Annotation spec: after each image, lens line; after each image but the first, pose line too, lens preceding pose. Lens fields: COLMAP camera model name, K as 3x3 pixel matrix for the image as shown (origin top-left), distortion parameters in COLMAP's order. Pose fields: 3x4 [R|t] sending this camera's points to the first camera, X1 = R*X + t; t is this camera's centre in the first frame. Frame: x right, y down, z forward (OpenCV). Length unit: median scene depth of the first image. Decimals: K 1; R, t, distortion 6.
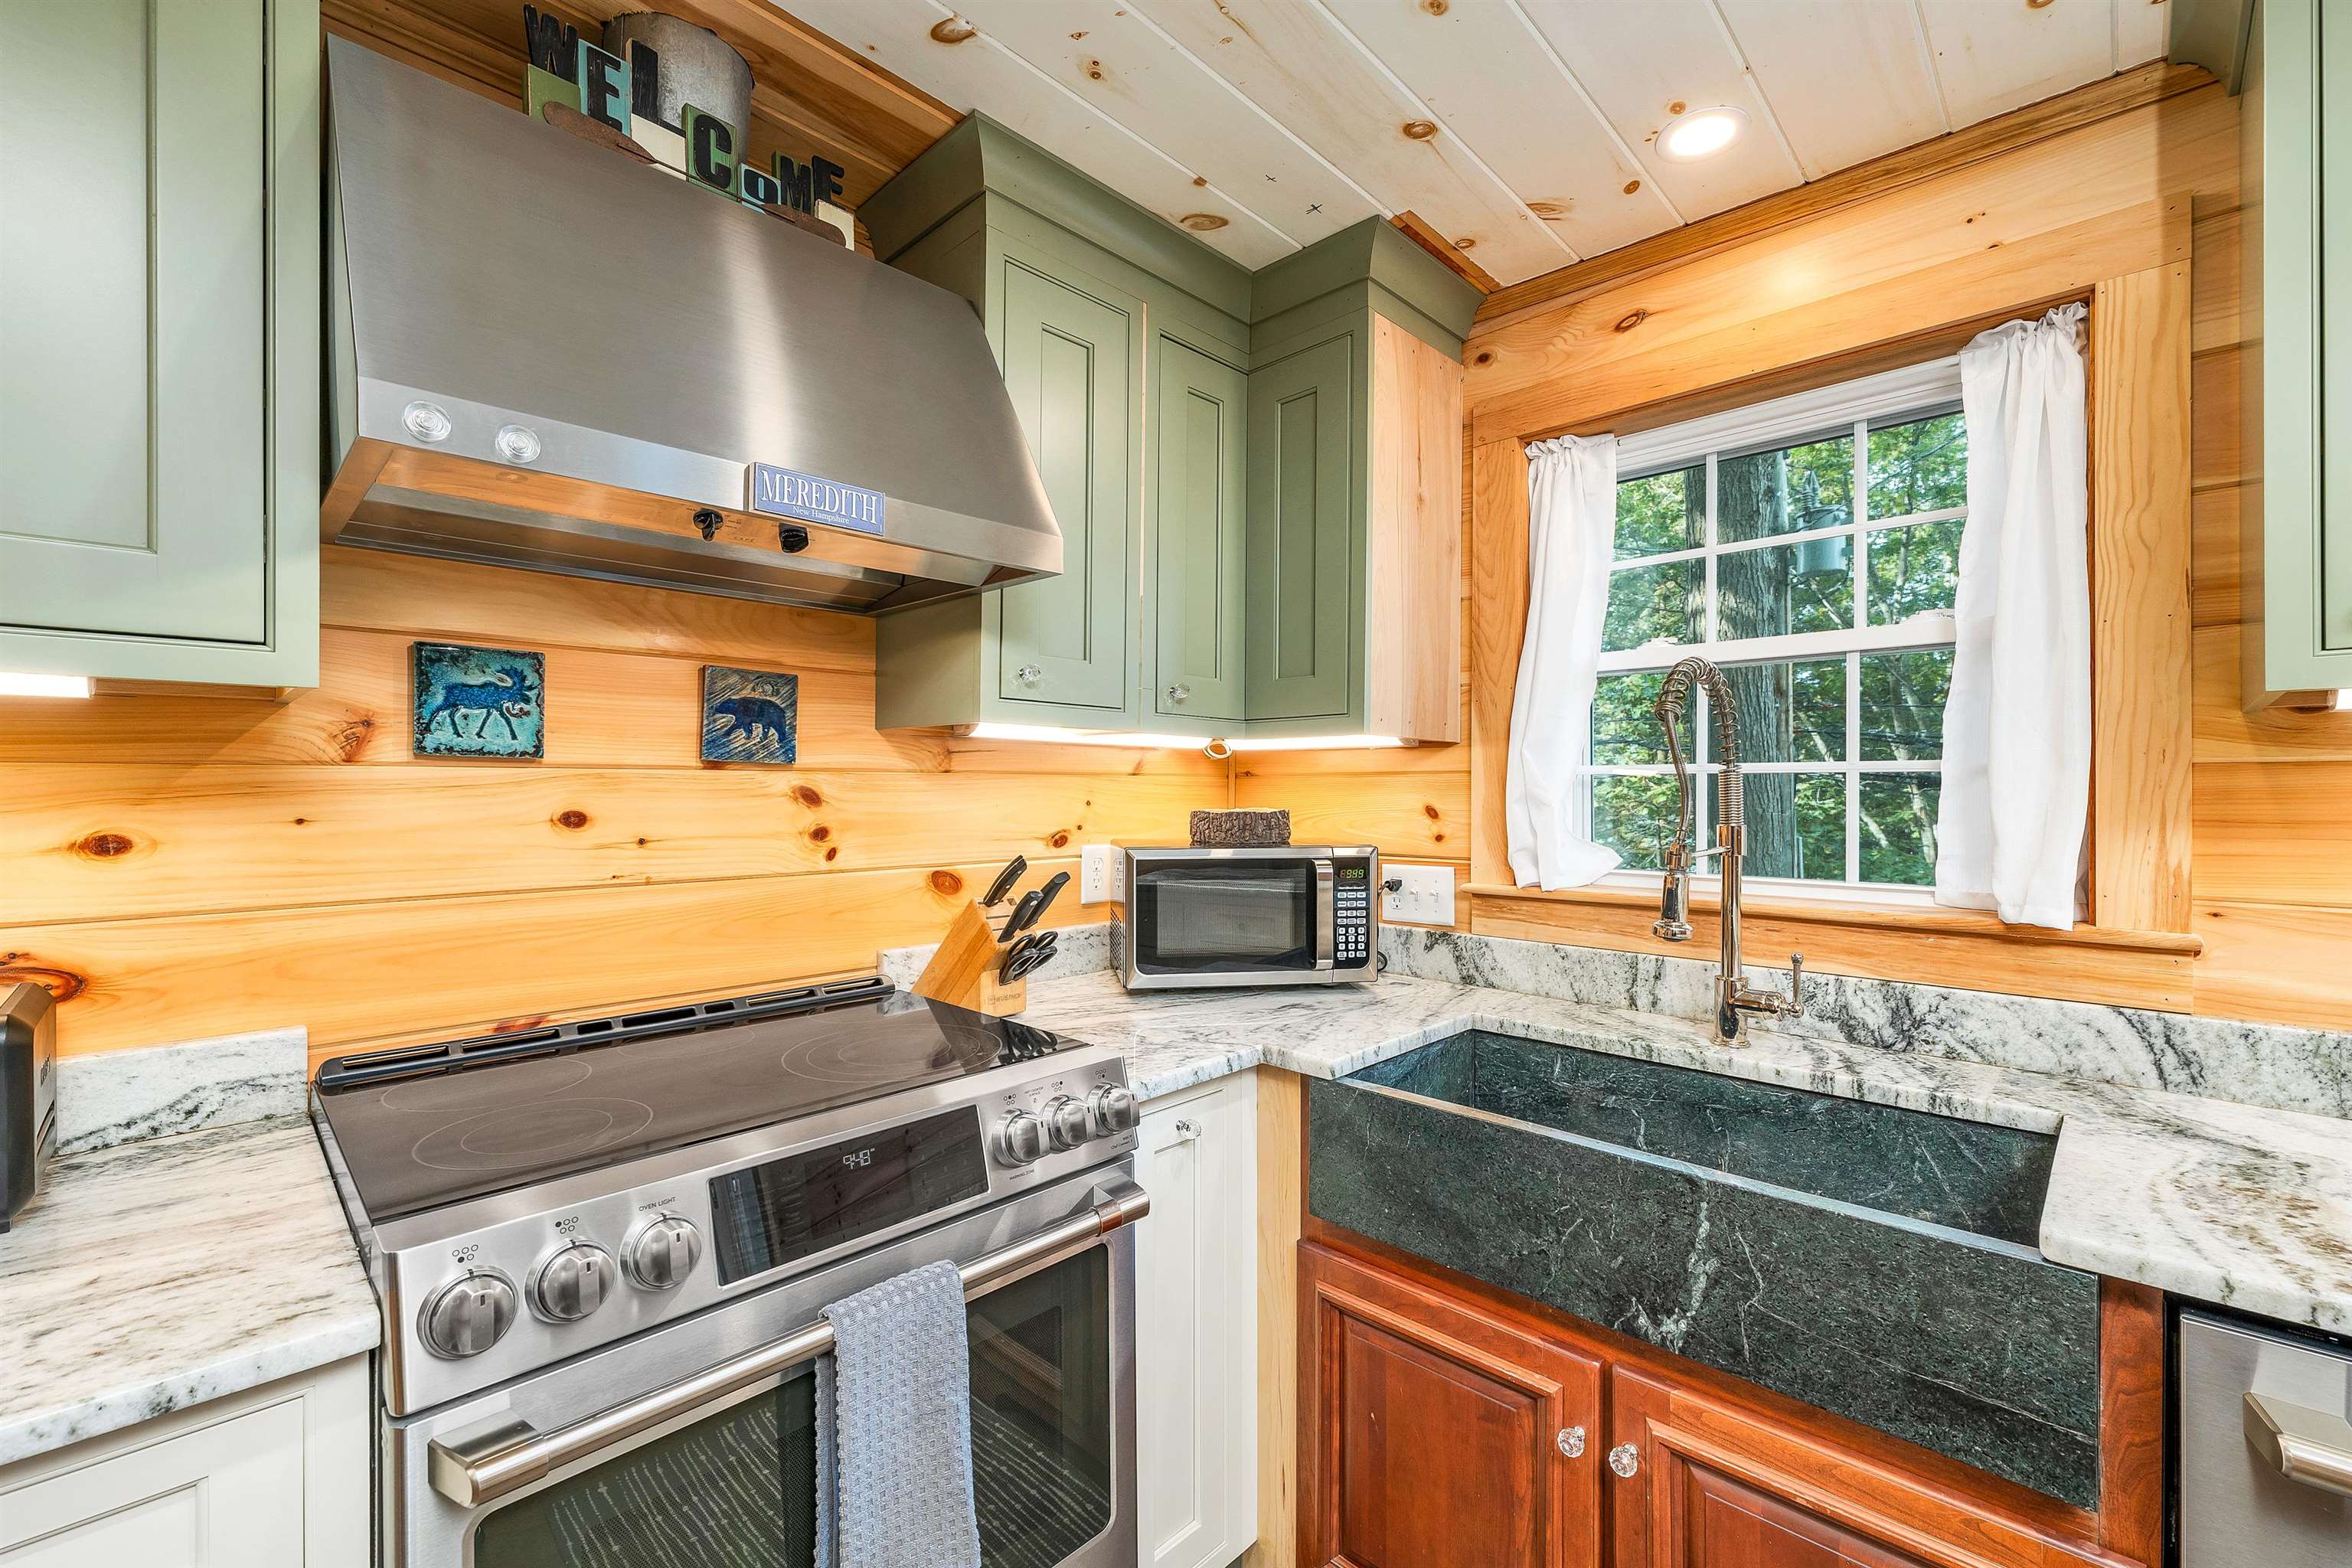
lens RADIAL K [[981.0, 0, 1176.6], [0, 981.0, 788.5], [0, 0, 1]] dist [0.001877, 0.000005]
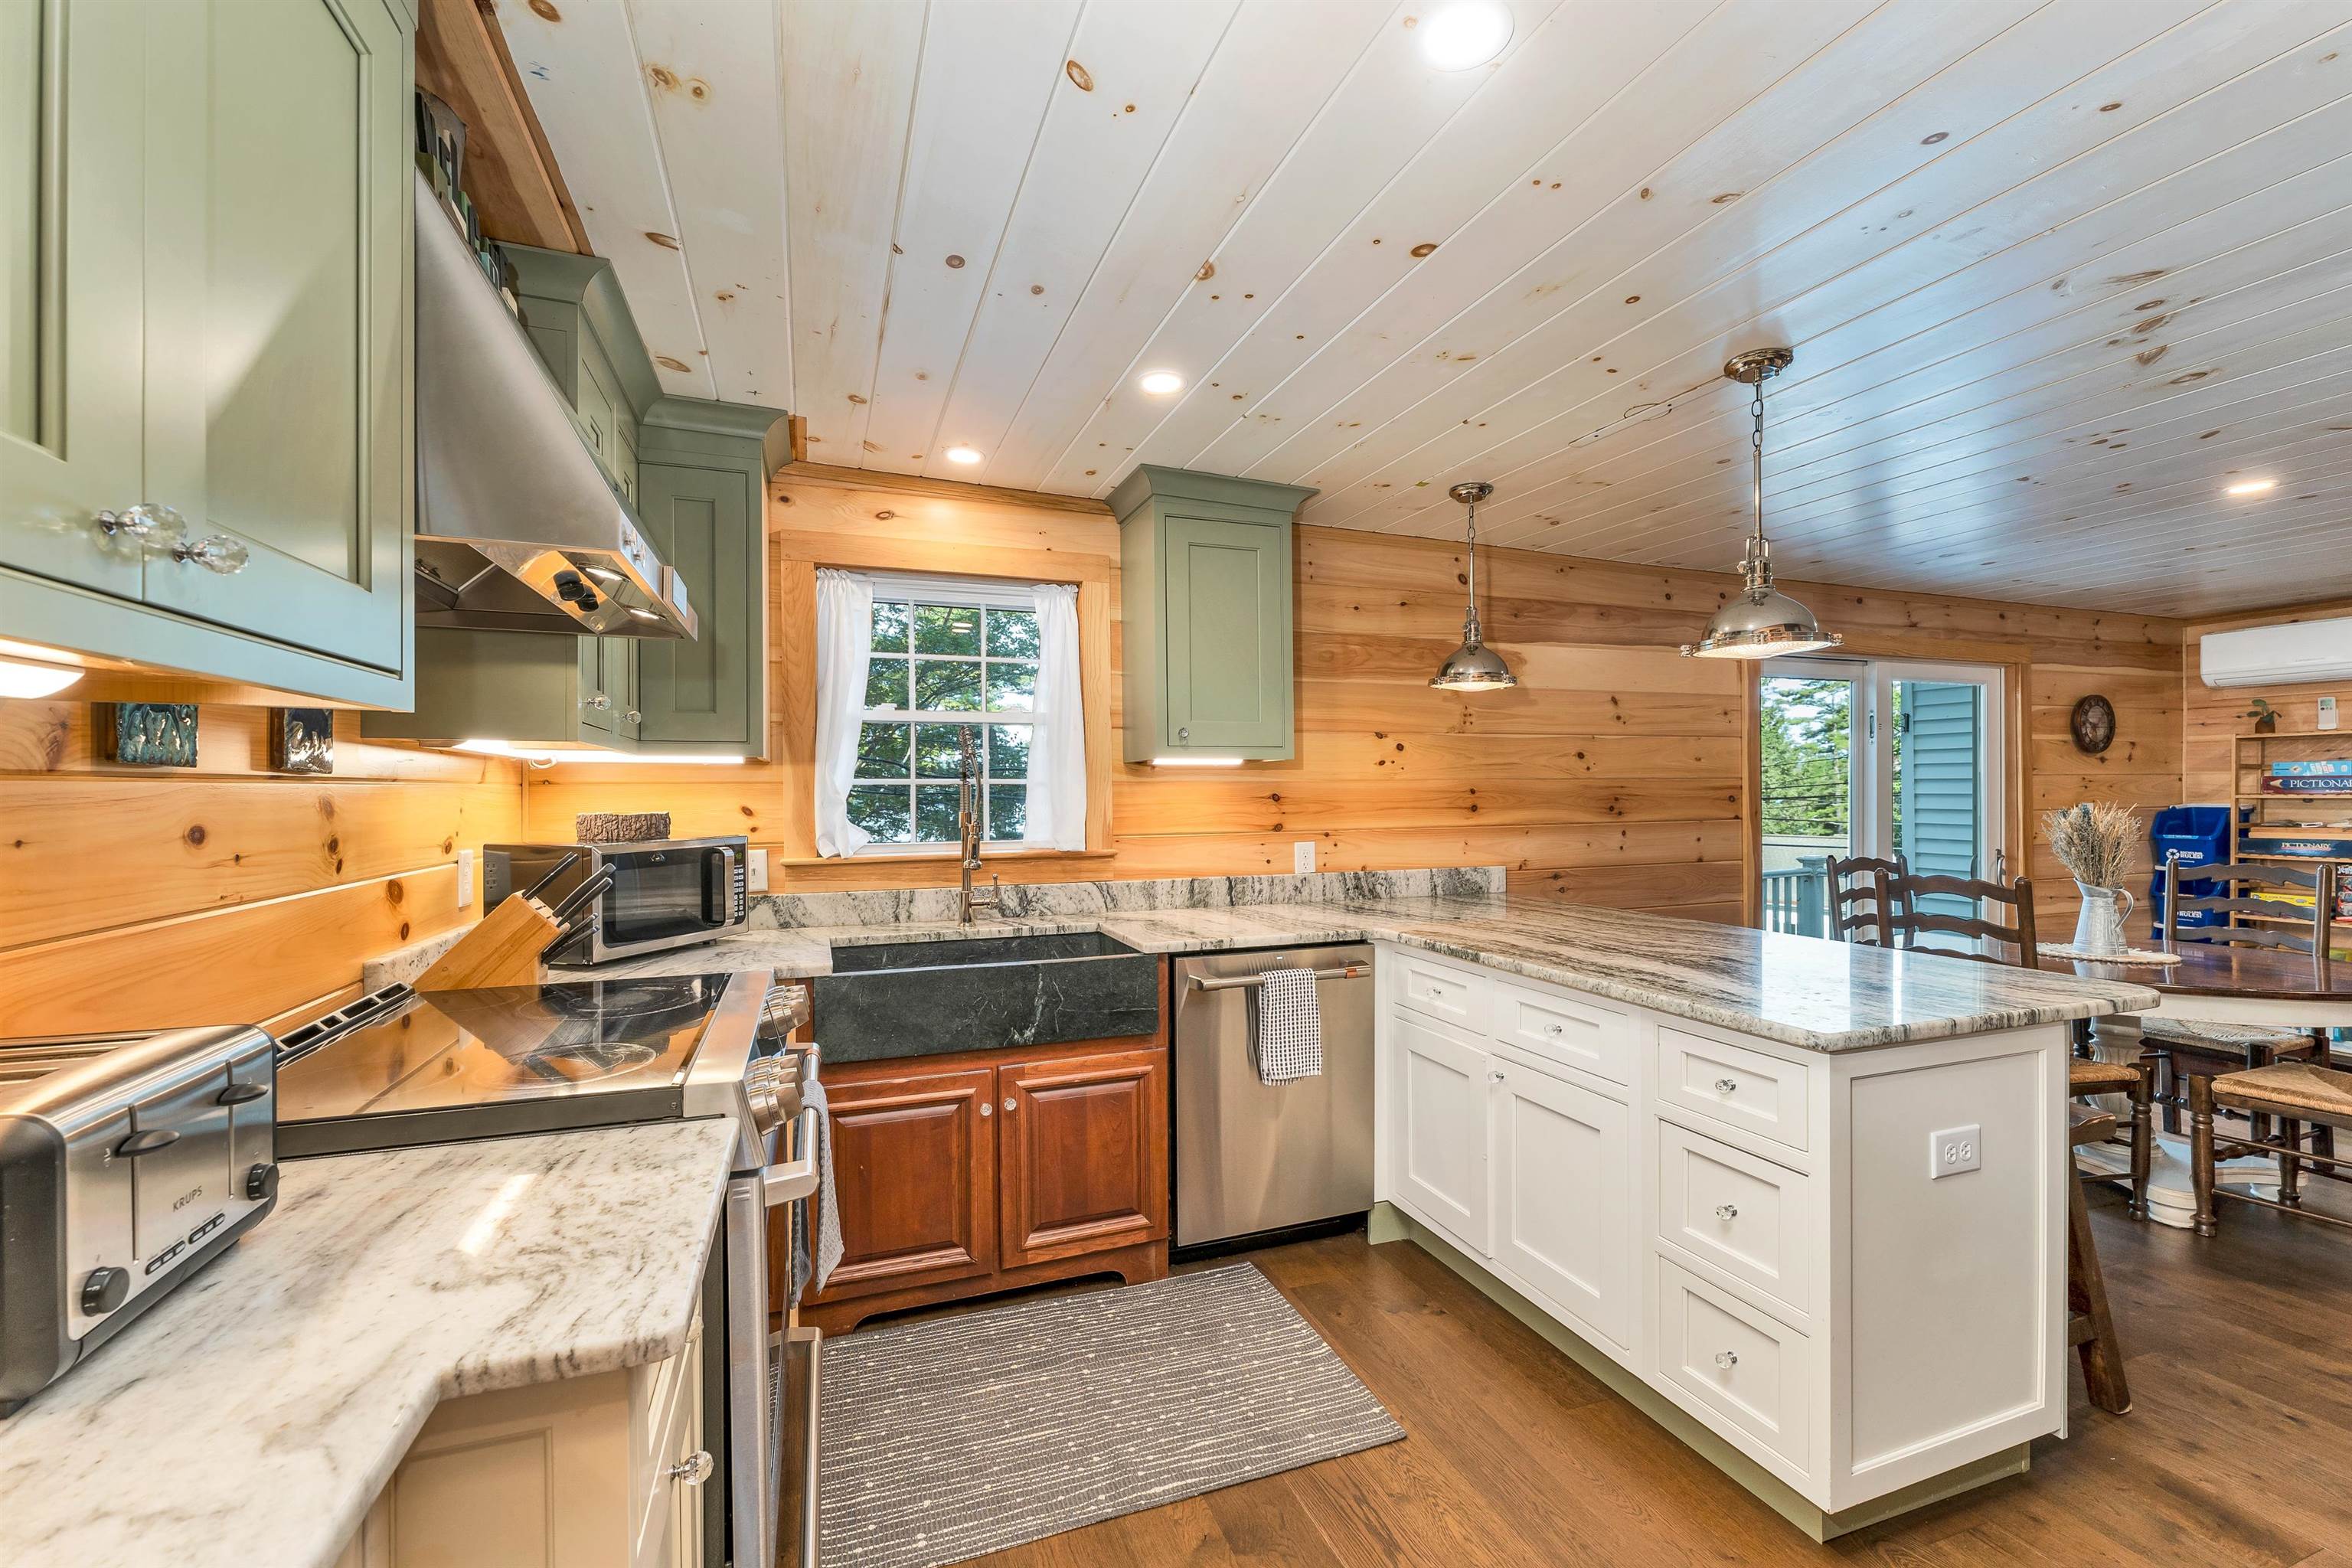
lens RADIAL K [[981.0, 0, 1173.4], [0, 981.0, 789.0], [0, 0, 1]] dist [0.001877, 0.000005]
pose [[0.423694, -0.002079, 0.905803, -1.032619], [0.004257, 0.999991, 0.000304, -0.007470], [-0.905795, 0.003727, 0.423699, -0.189173]]
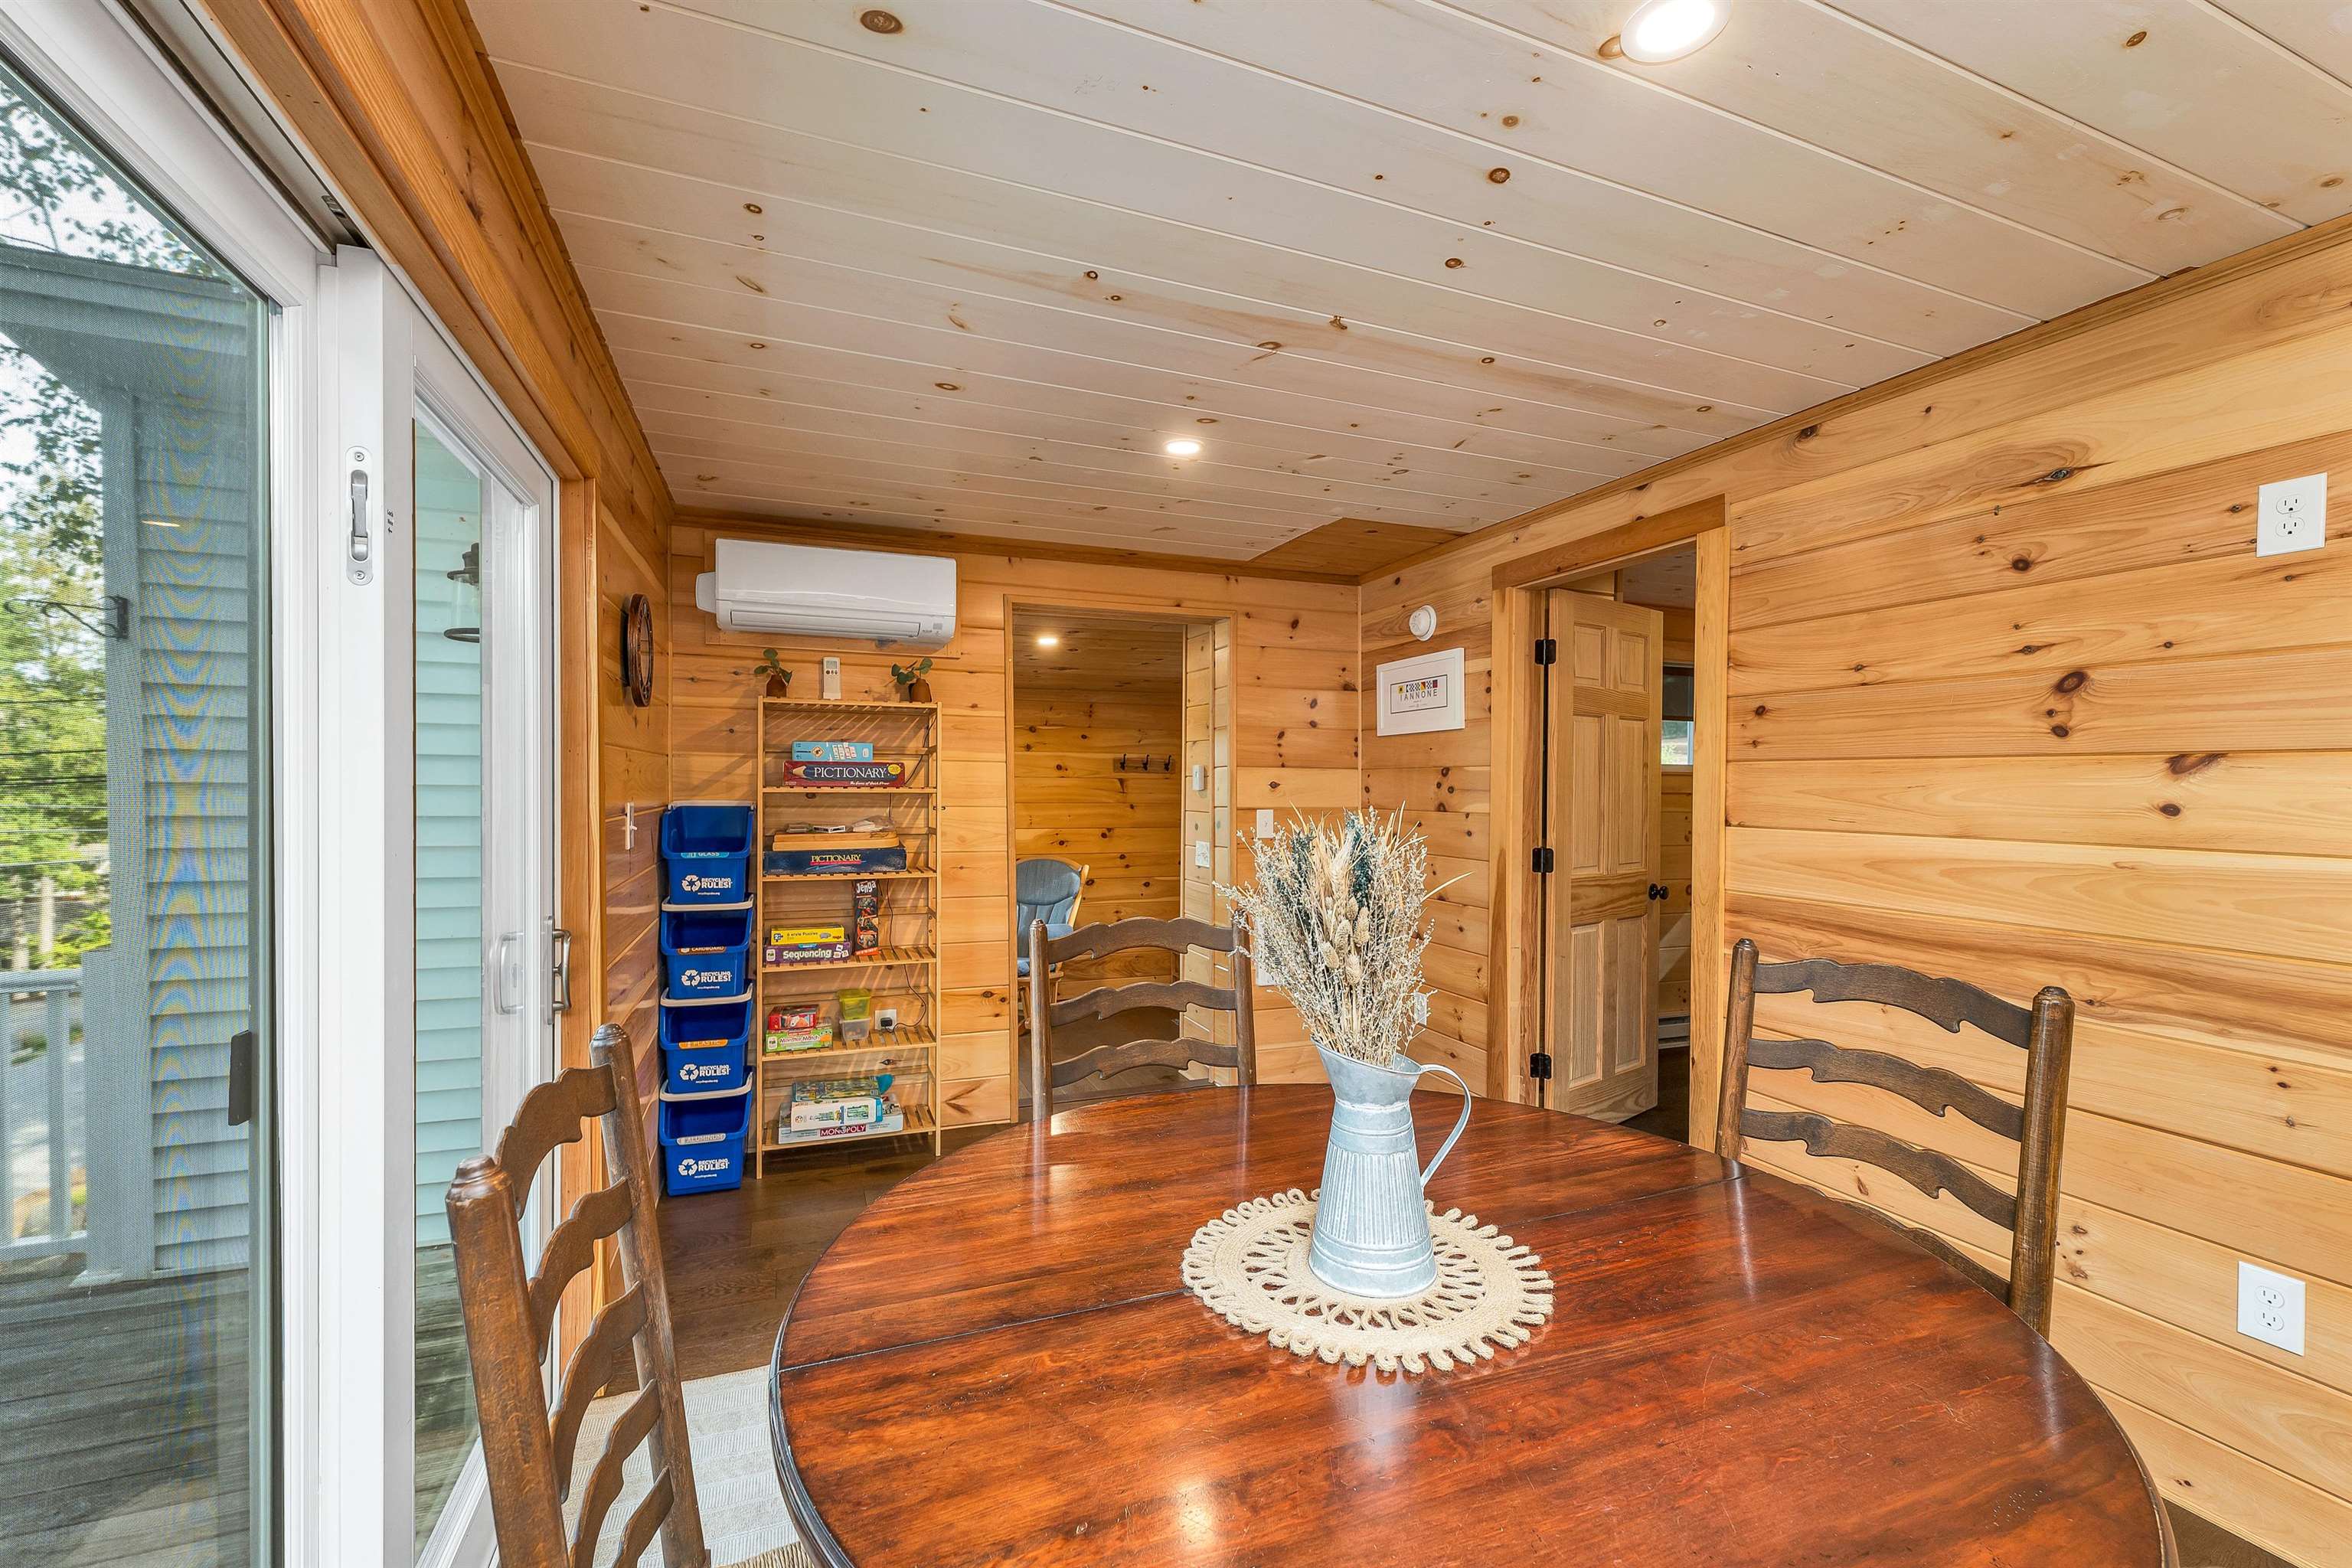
lens RADIAL K [[981.0, 0, 1170.5], [0, 981.0, 812.8], [0, 0, 1]] dist [0.001877, 0.000005]
pose [[-0.910321, -0.020732, 0.413384, 1.814224], [-0.011344, 0.999619, 0.025150, 0.019934], [-0.413748, 0.018205, -0.910209, -0.403927]]
